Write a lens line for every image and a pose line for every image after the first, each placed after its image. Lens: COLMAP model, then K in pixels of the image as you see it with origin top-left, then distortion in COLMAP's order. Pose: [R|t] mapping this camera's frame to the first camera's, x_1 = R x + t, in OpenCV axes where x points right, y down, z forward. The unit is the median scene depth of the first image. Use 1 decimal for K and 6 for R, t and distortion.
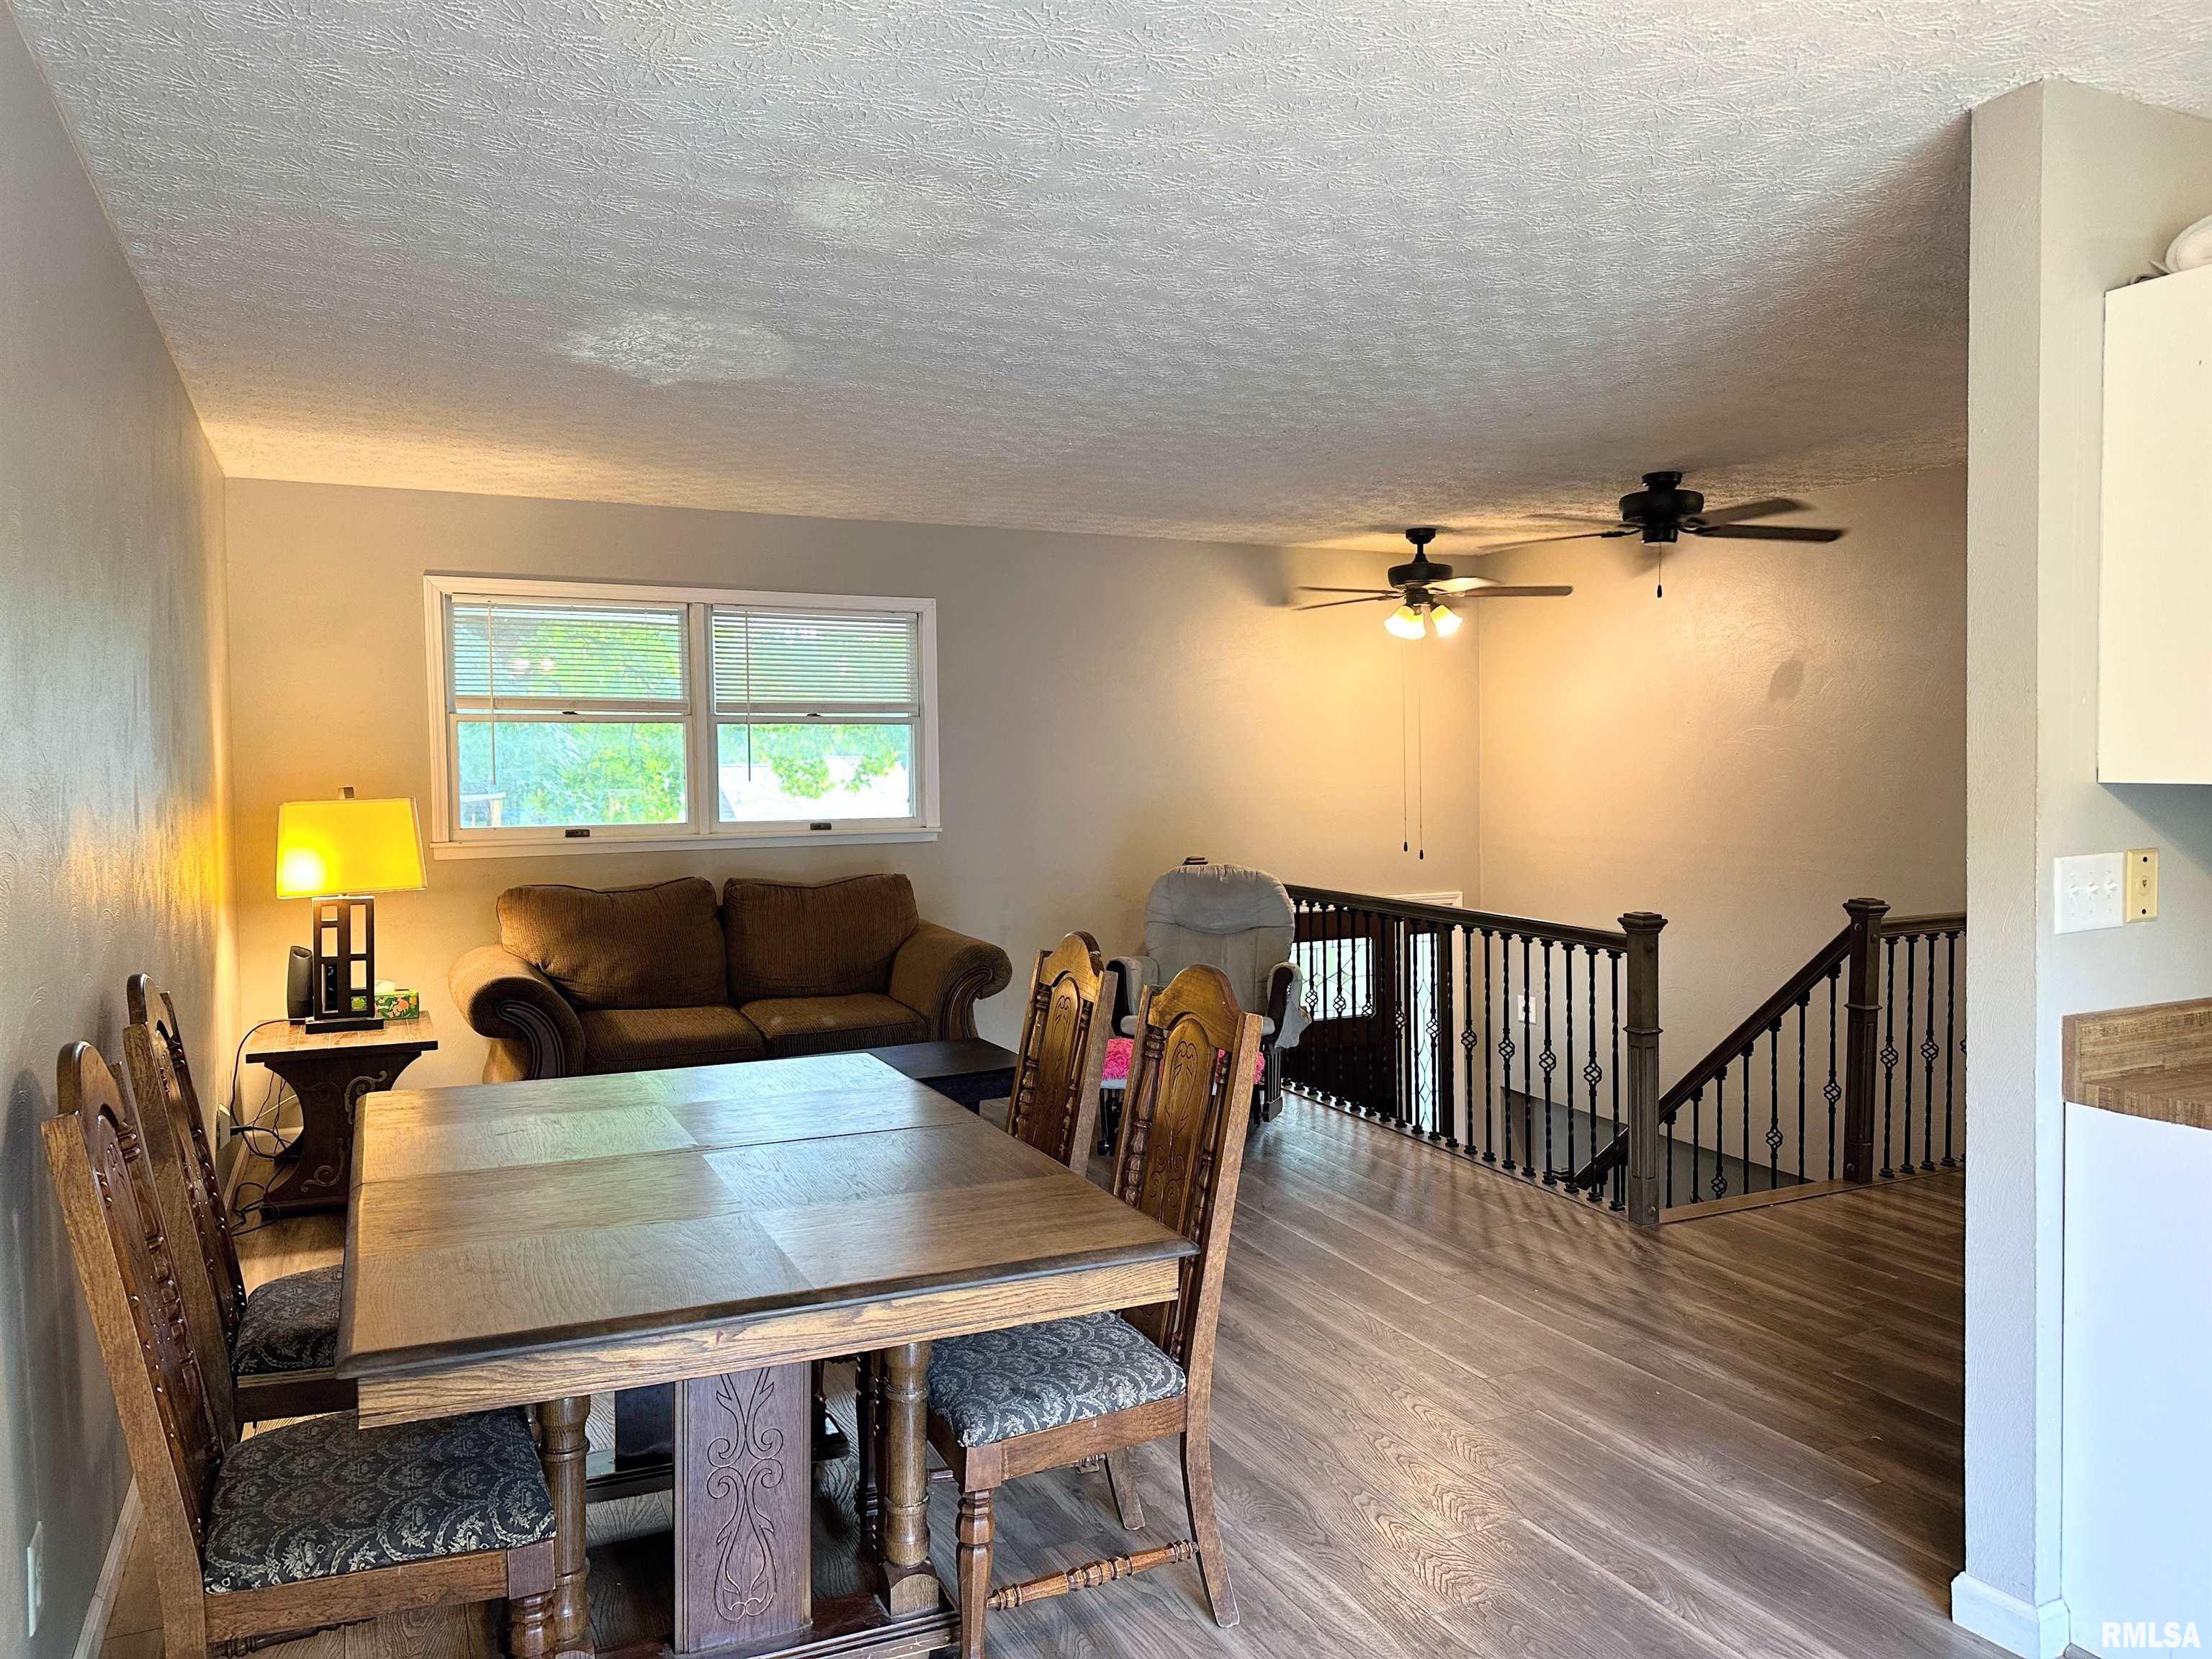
lens RADIAL K [[1542.6, 0, 1104.5], [0, 1542.6, 823.9], [0, 0, 1]] dist [0.060731, -0.073825]
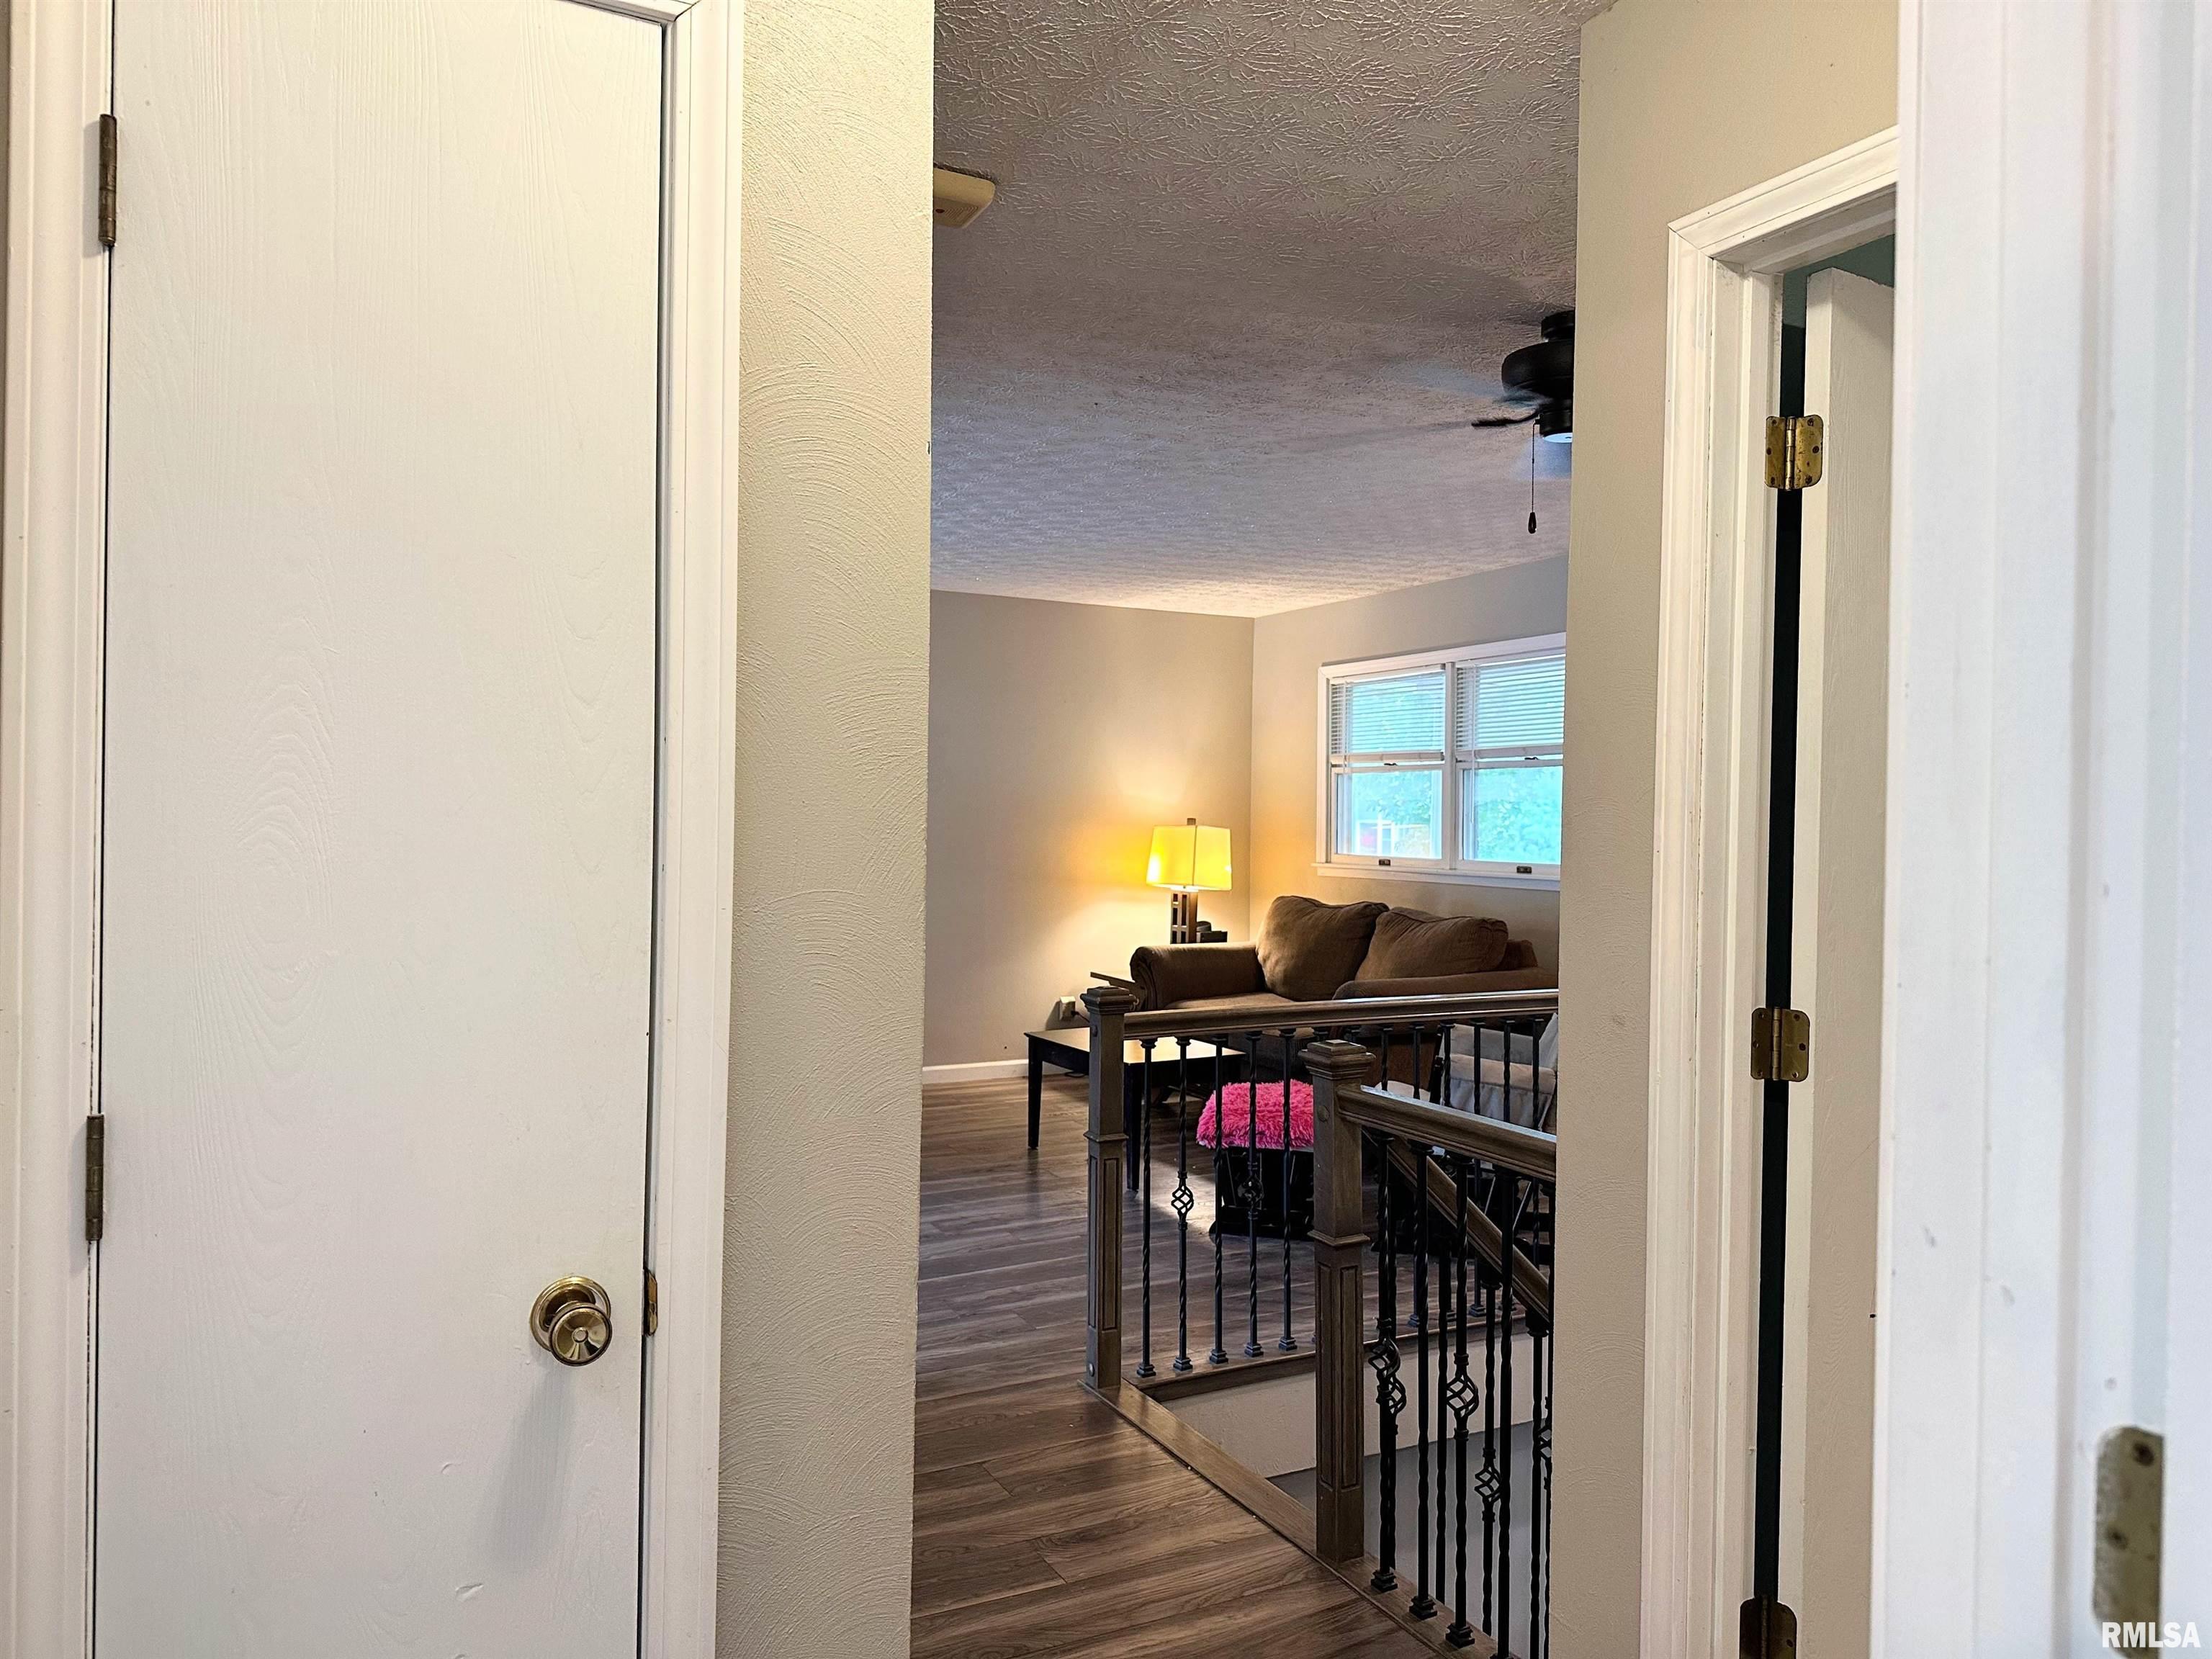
lens RADIAL K [[1525.3, 0, 1094.7], [0, 1525.3, 832.0], [0, 0, 1]] dist [0.081136, -0.101860]
pose [[0.026696, 0.019551, -0.999452, 1.135197], [-0.057686, 0.998173, 0.017986, -0.035285], [0.997978, 0.057174, 0.027775, 0.978942]]
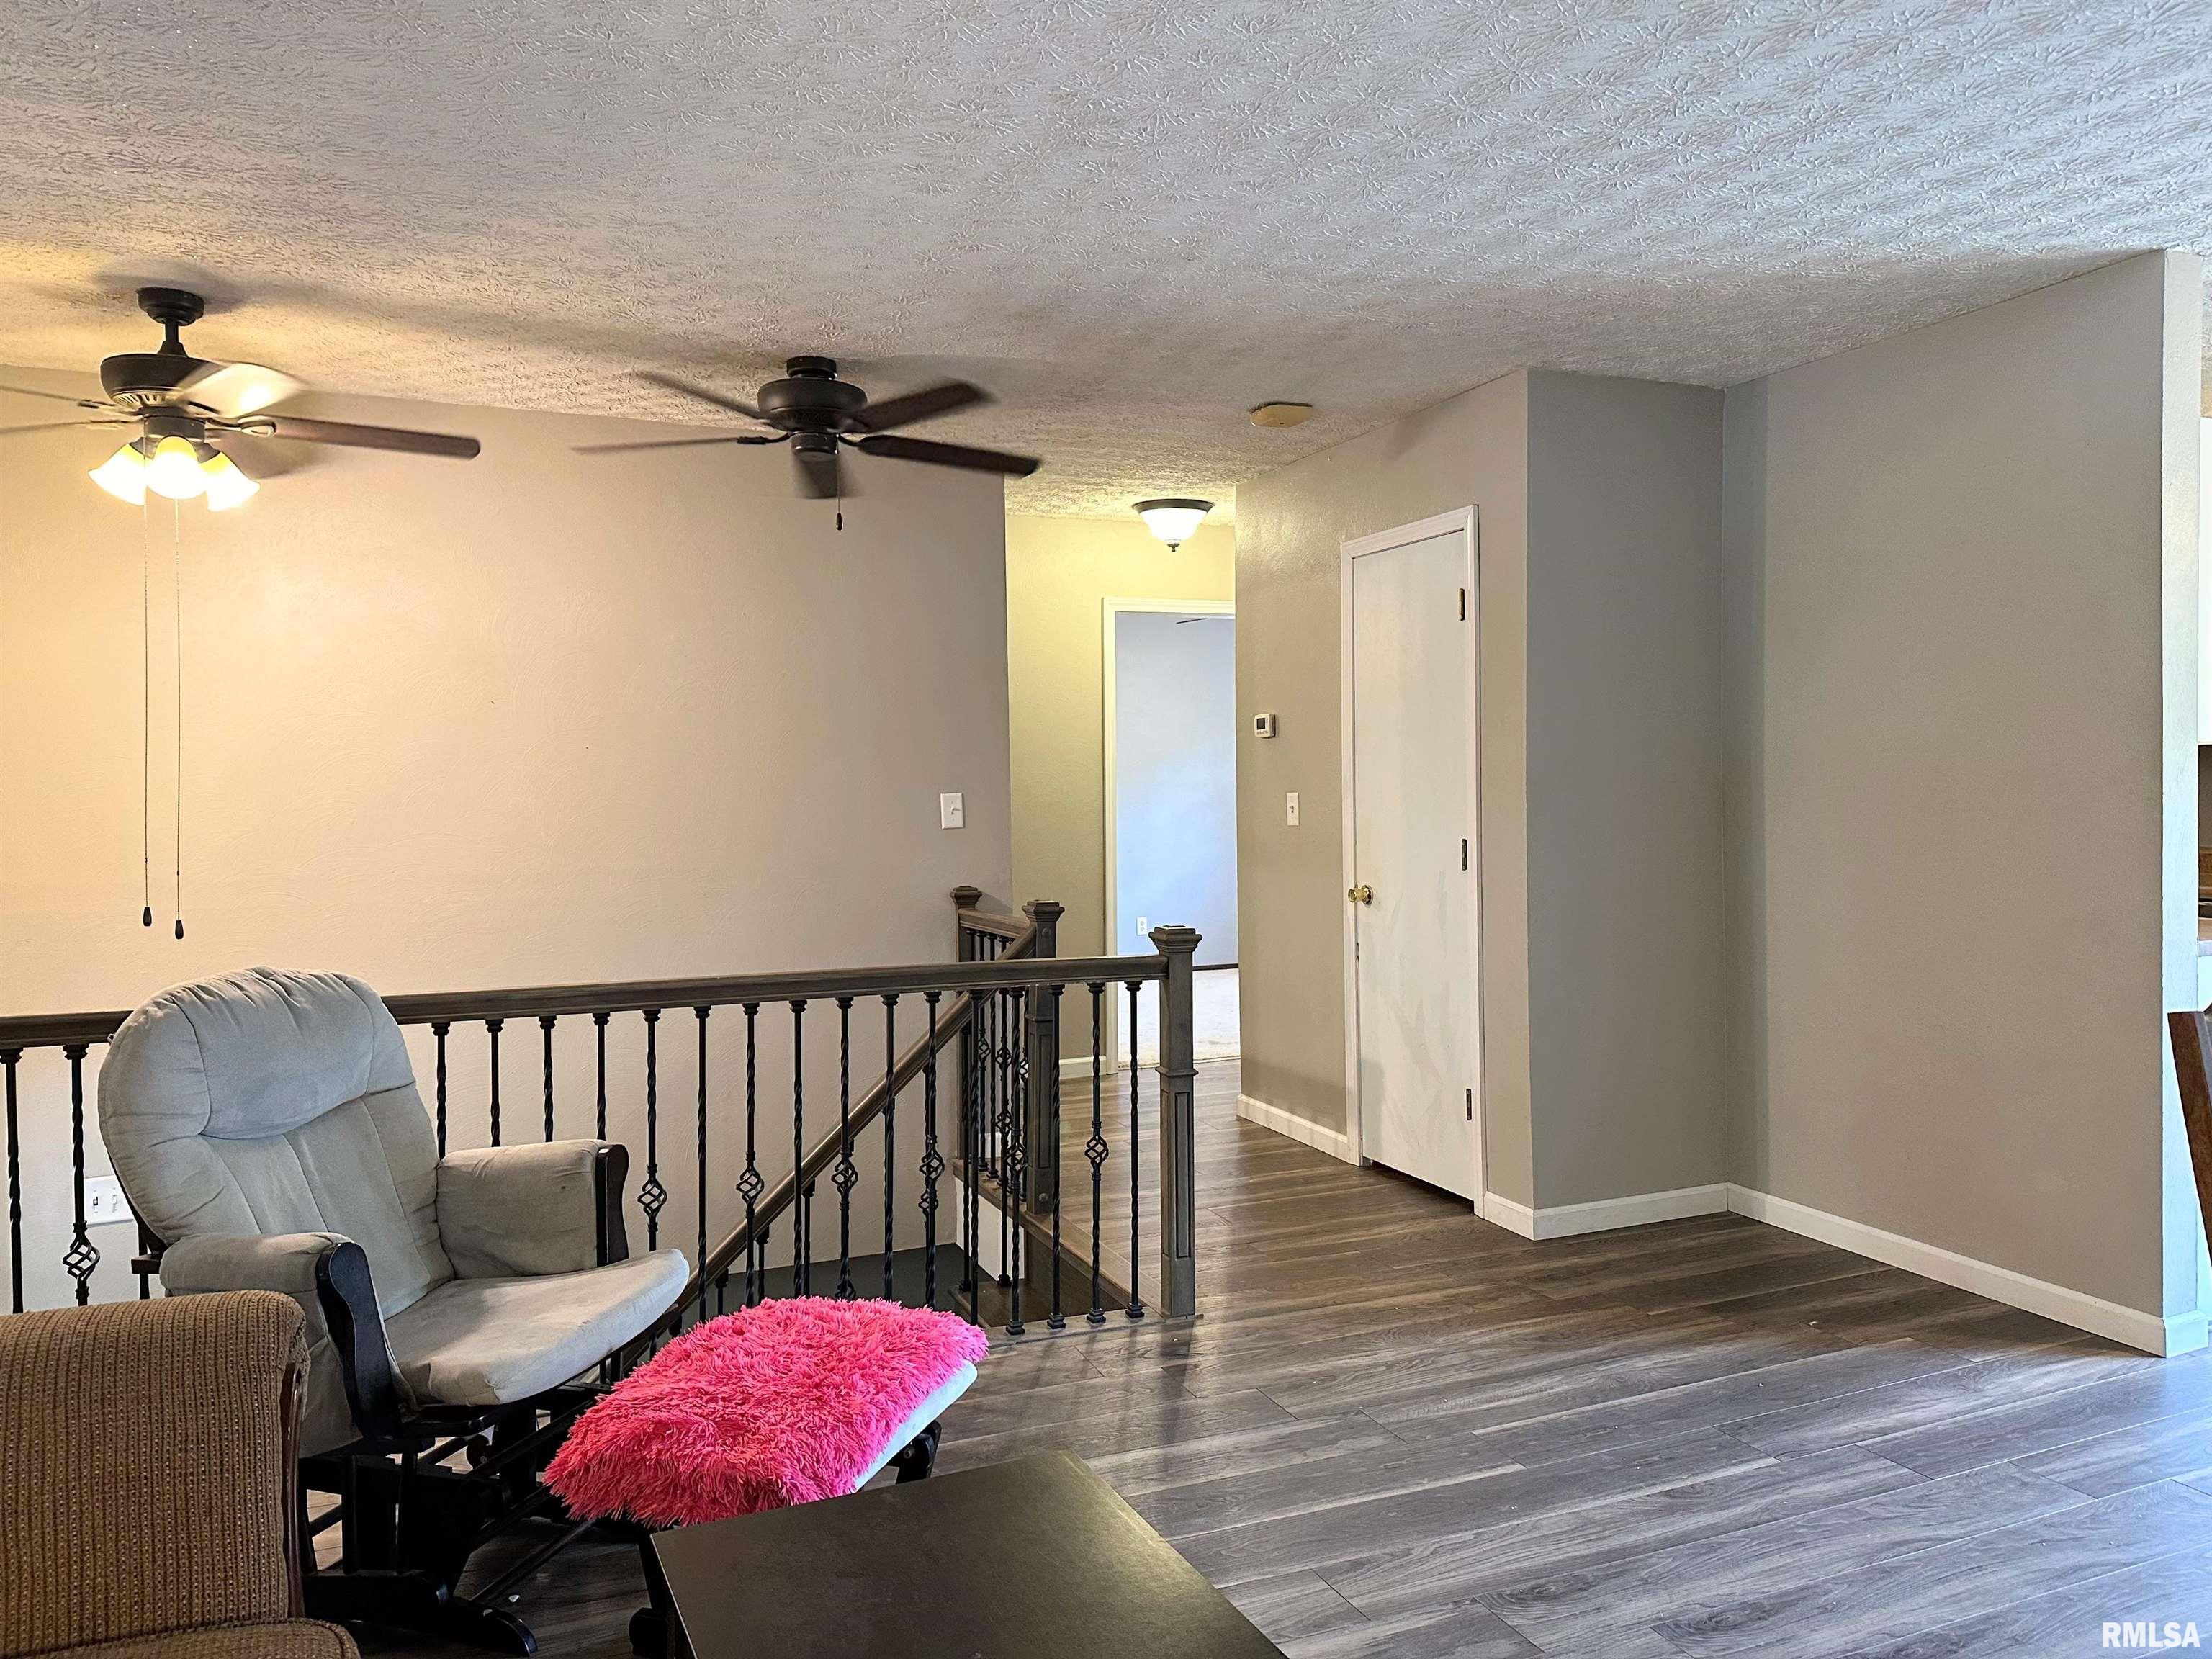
lens RADIAL K [[1563.0, 0, 1114.0], [0, 1563.0, 821.0], [0, 0, 1]] dist [0.030980, -0.028083]
pose [[0.034364, -0.015675, 0.999286, -0.457966], [0.056427, 0.998312, 0.013719, -0.008335], [-0.997815, 0.055916, 0.035190, 1.011941]]
